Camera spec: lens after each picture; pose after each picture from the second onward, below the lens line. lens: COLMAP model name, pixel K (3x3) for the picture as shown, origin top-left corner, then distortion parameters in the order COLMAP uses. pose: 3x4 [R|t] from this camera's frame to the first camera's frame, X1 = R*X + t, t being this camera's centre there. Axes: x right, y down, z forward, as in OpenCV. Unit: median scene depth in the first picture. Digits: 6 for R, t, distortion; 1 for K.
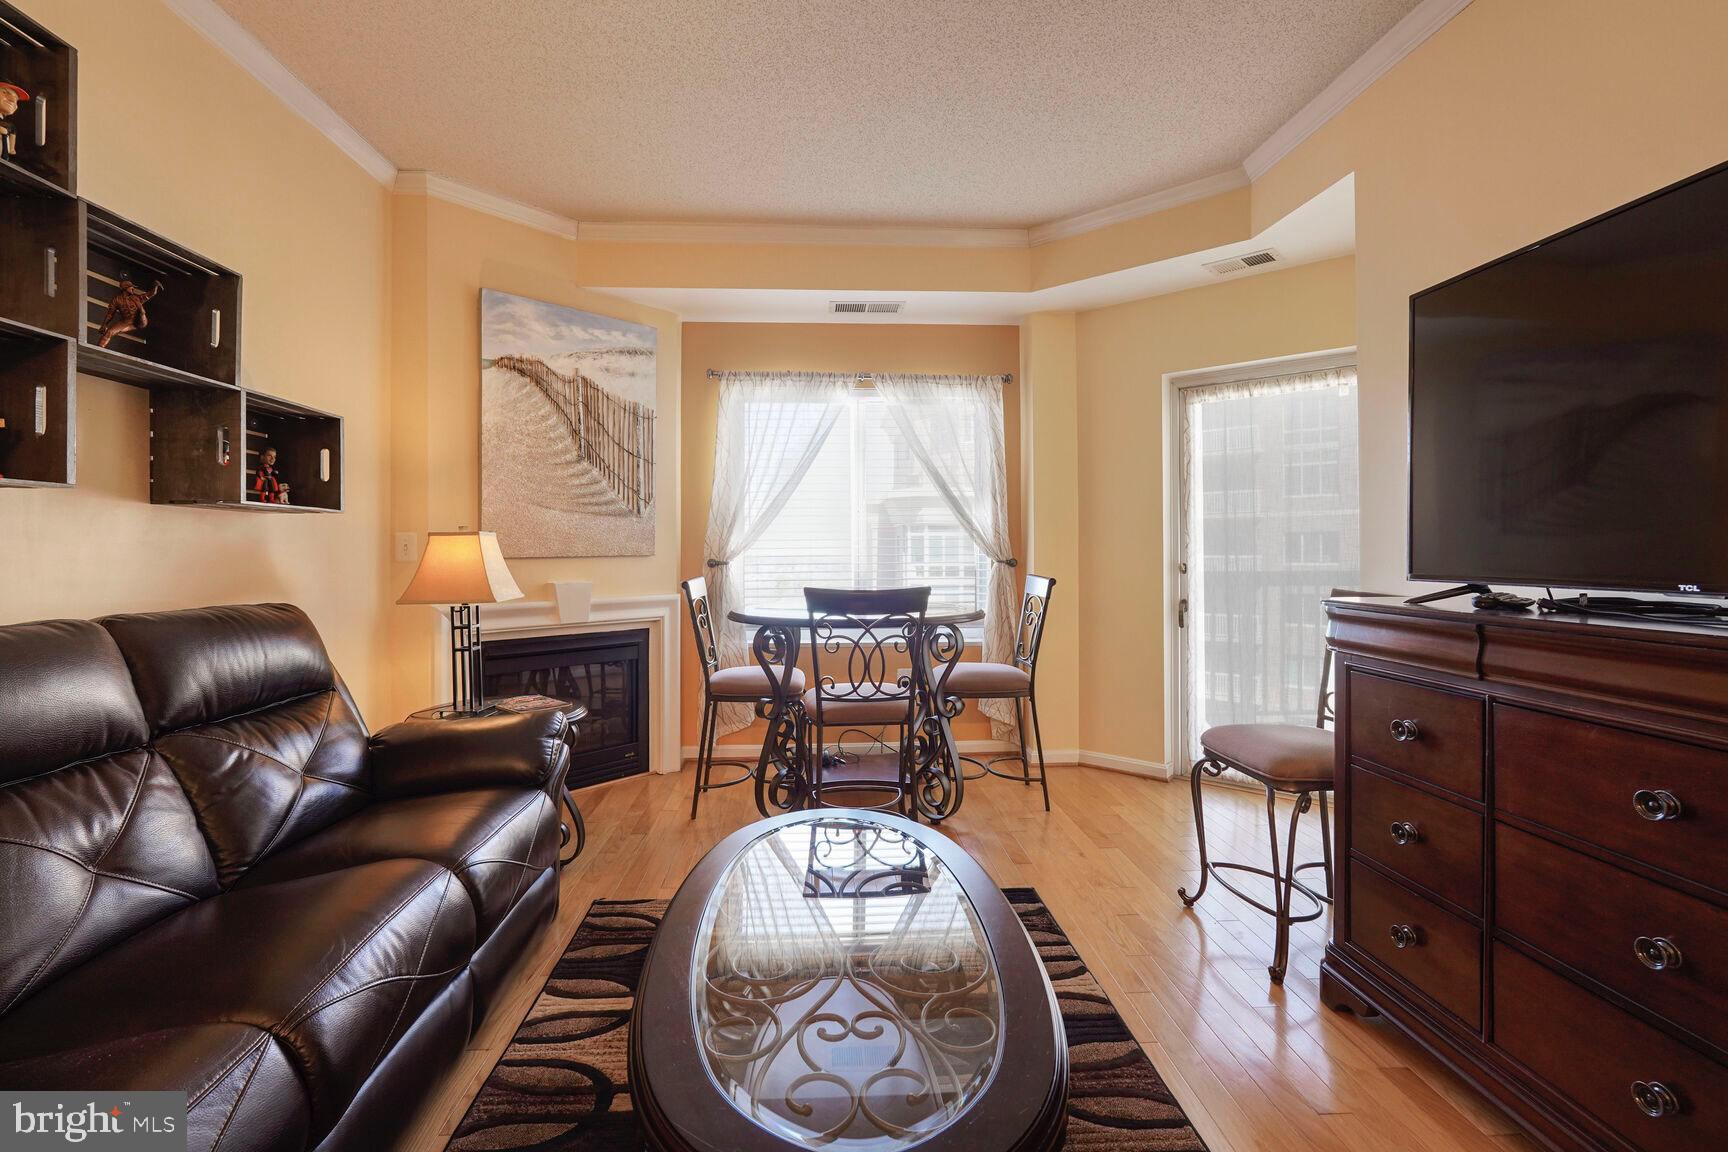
lens RADIAL K [[769.3, 0, 861.8], [0, 769.3, 543.5], [0, 0, 1]] dist [-0.014587, 0.000122]
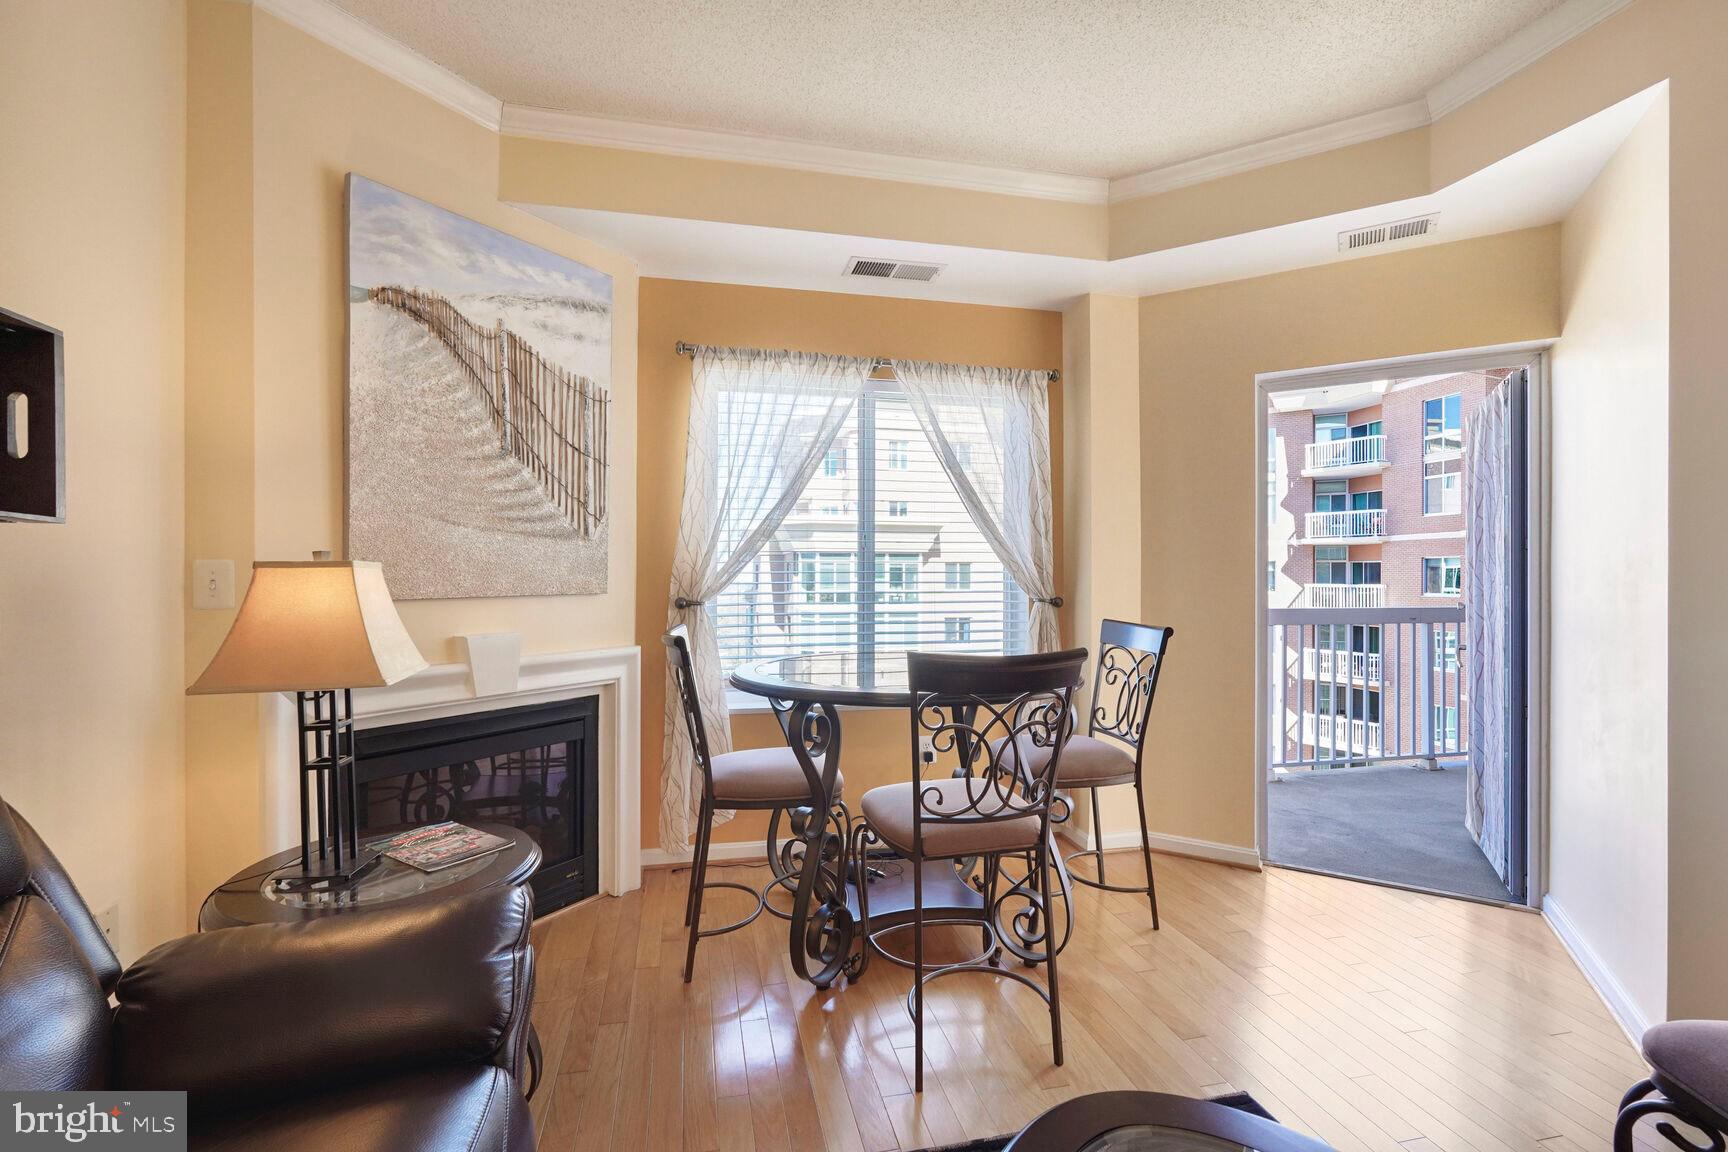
lens RADIAL K [[759.1, 0, 864.0], [0, 759.1, 576.0], [0, 0, 1]] dist [-0.007470, 0.000144]
pose [[0.986982, 0.006755, 0.160688, -0.165500], [-0.008058, 0.999940, 0.007461, -0.008994], [-0.160628, -0.008658, 0.986977, 0.295359]]
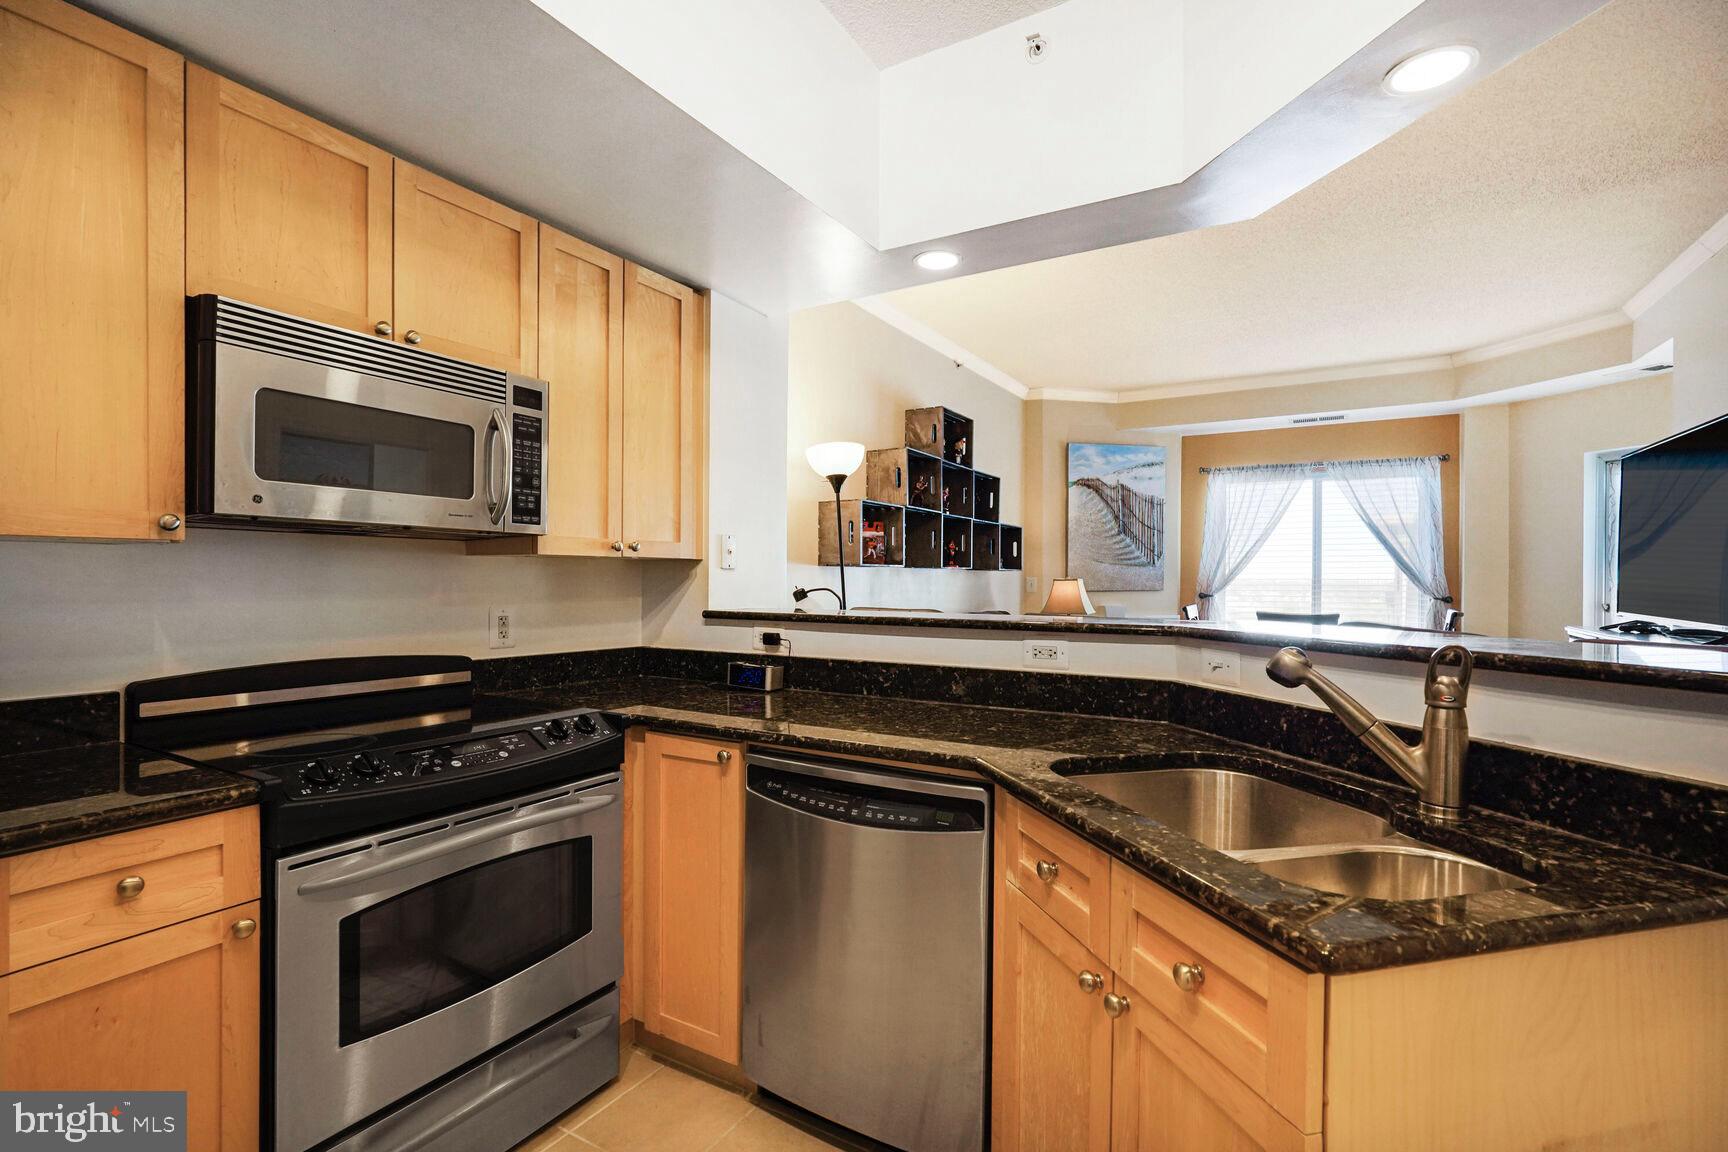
lens RADIAL K [[795.3, 0, 864.7], [0, 795.3, 579.9], [0, 0, 1]] dist [-0.011148, 0.000195]
pose [[0.829245, 0.010354, -0.558789, 0.153258], [-0.001810, 0.999873, 0.015842, -0.034628], [0.558882, -0.012126, 0.829159, -0.798548]]
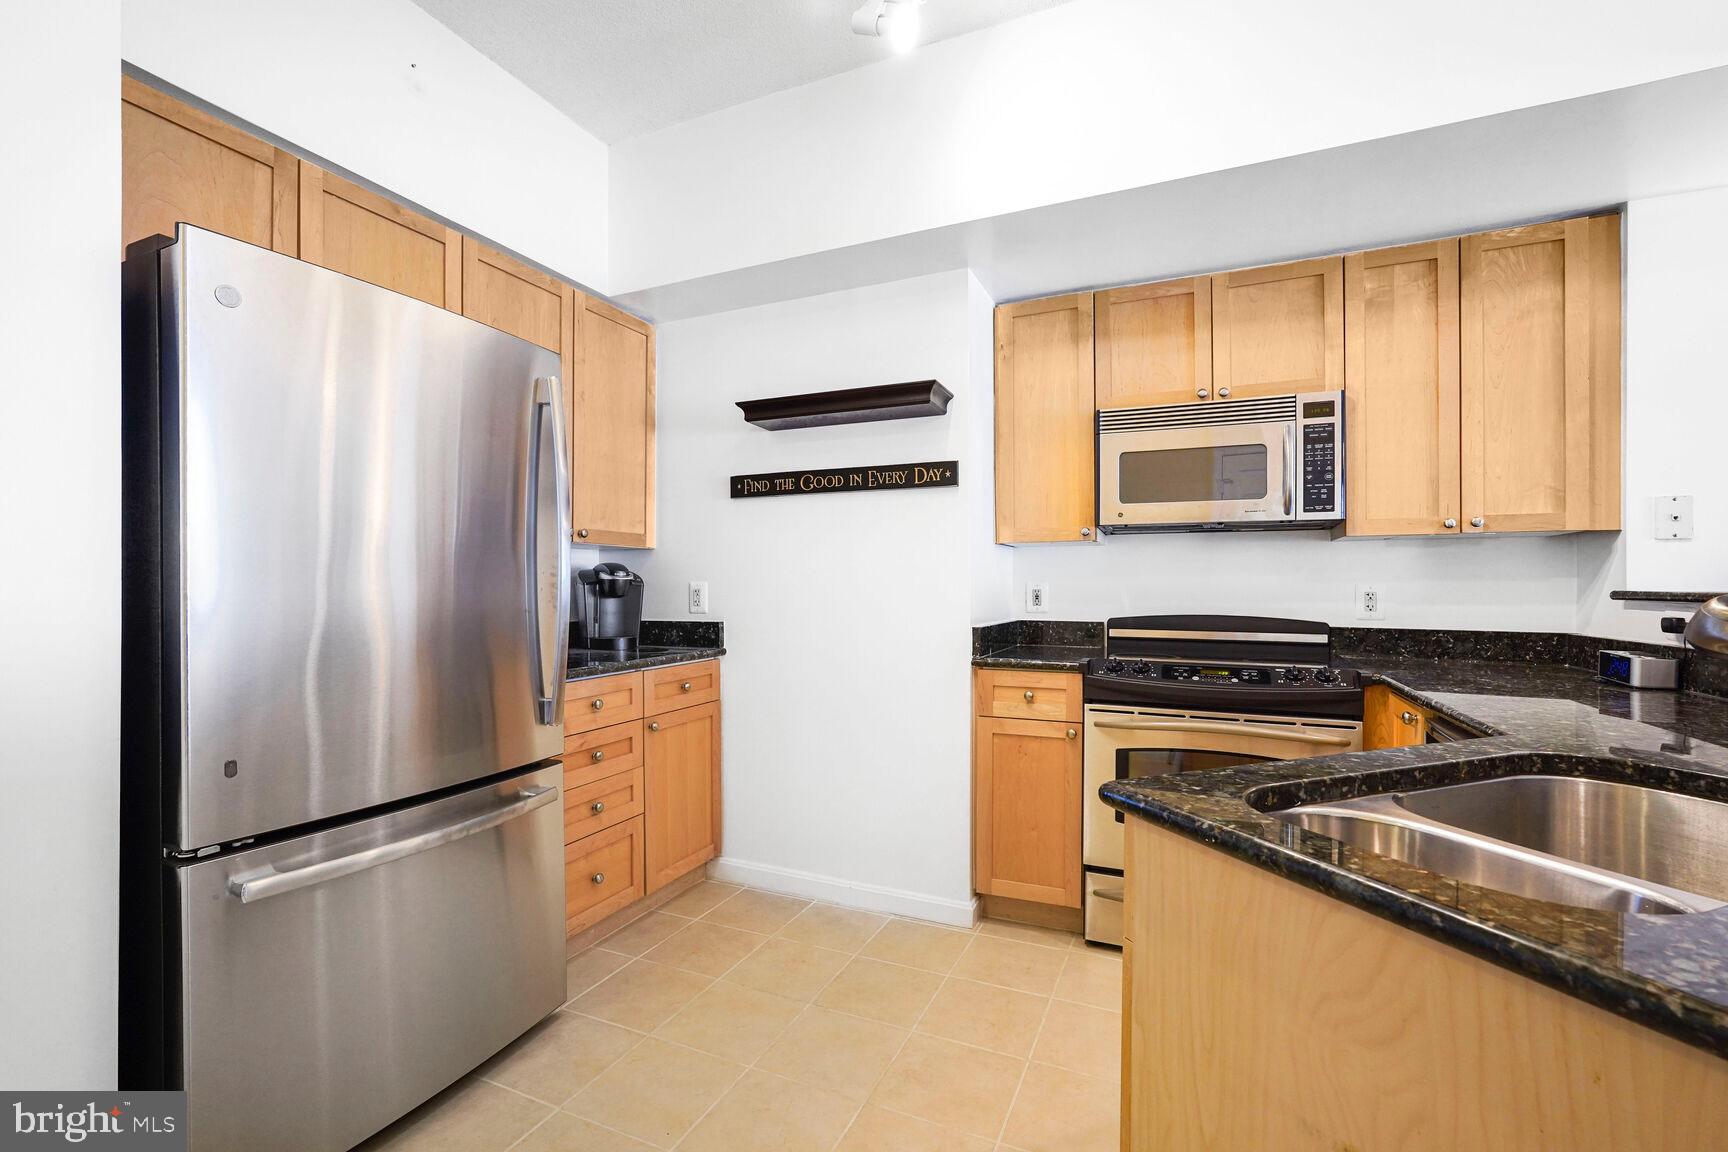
lens RADIAL K [[765.2, 0, 860.8], [0, 765.2, 589.6], [0, 0, 1]] dist [-0.023568, 0.011238]
pose [[-0.466443, 0.007337, -0.884521, 0.411920], [0.013050, 0.999914, 0.001412, -0.003234], [0.884455, -0.010884, -0.466499, -0.510409]]
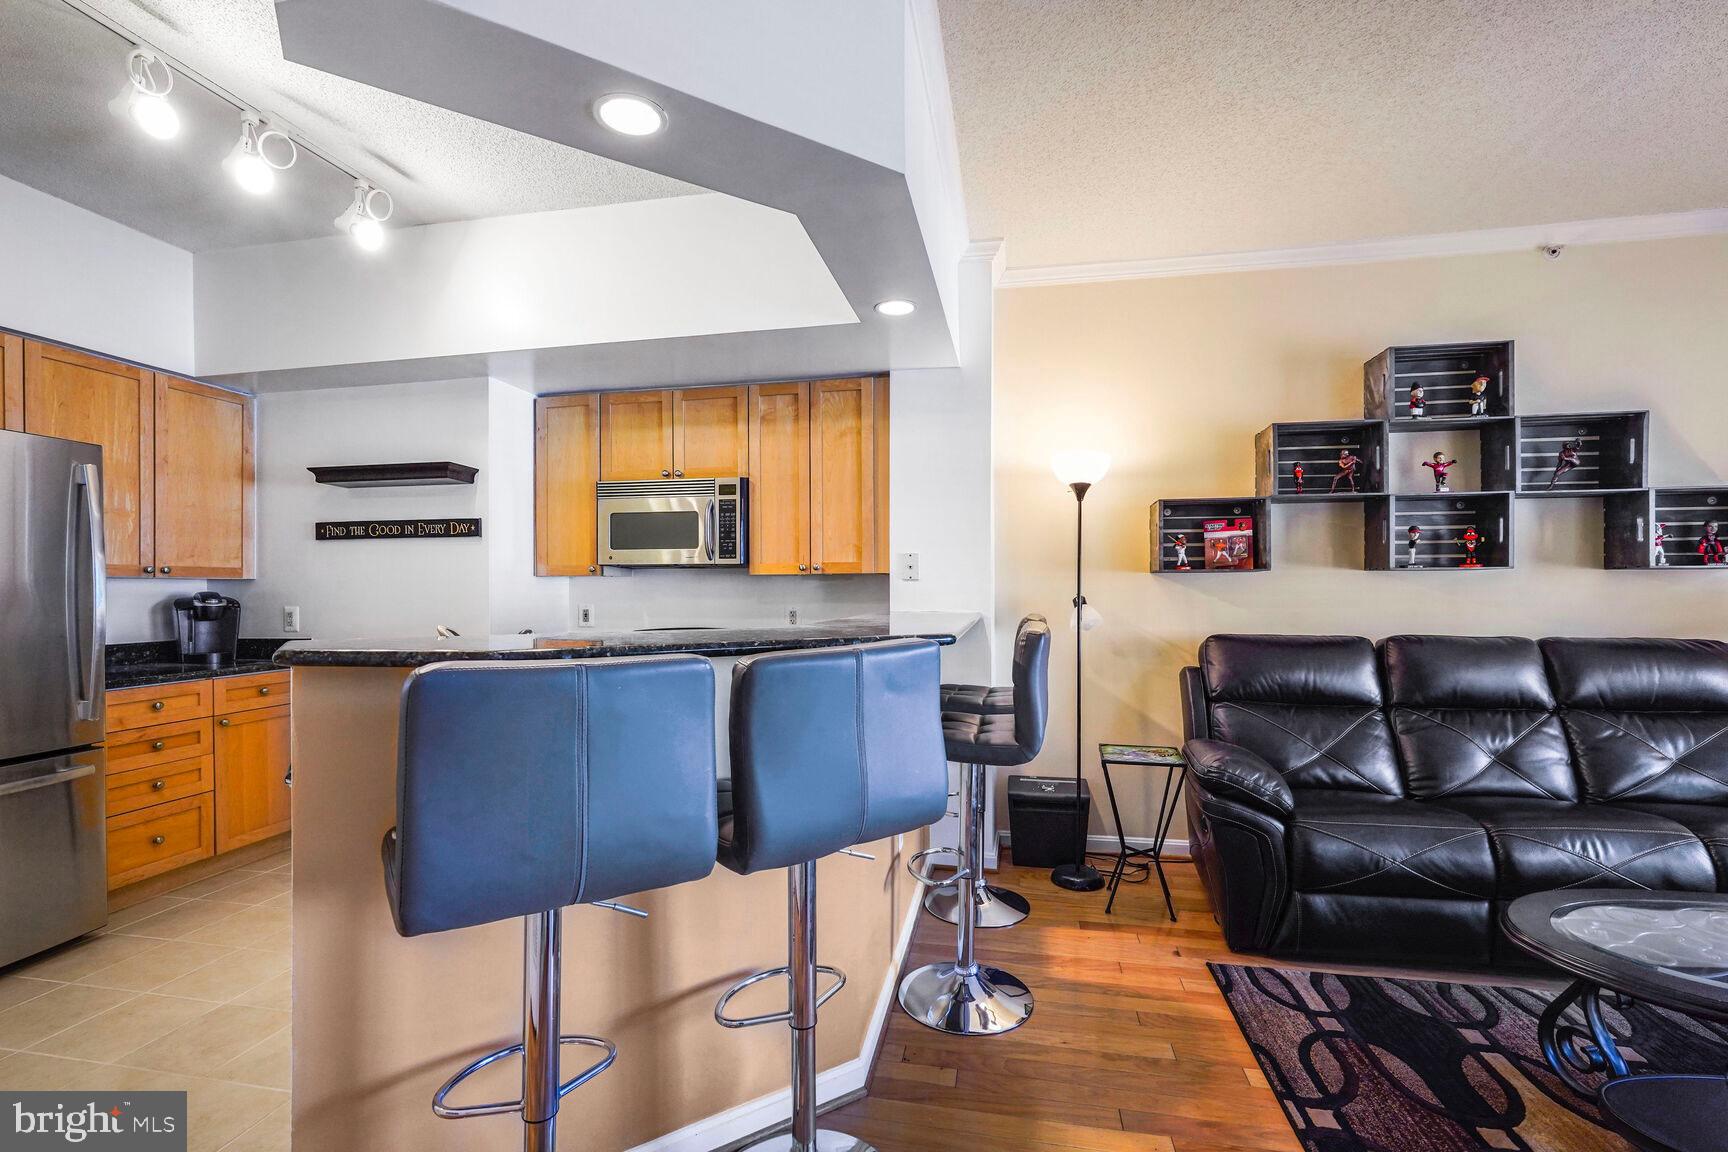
lens RADIAL K [[765.2, 0, 860.8], [0, 765.2, 589.6], [0, 0, 1]] dist [-0.023568, 0.011238]
pose [[-0.256175, 0.005726, -0.966613, 0.550286], [0.017732, 0.999842, 0.001223, -0.023127], [0.966468, -0.016827, -0.256237, -0.047275]]
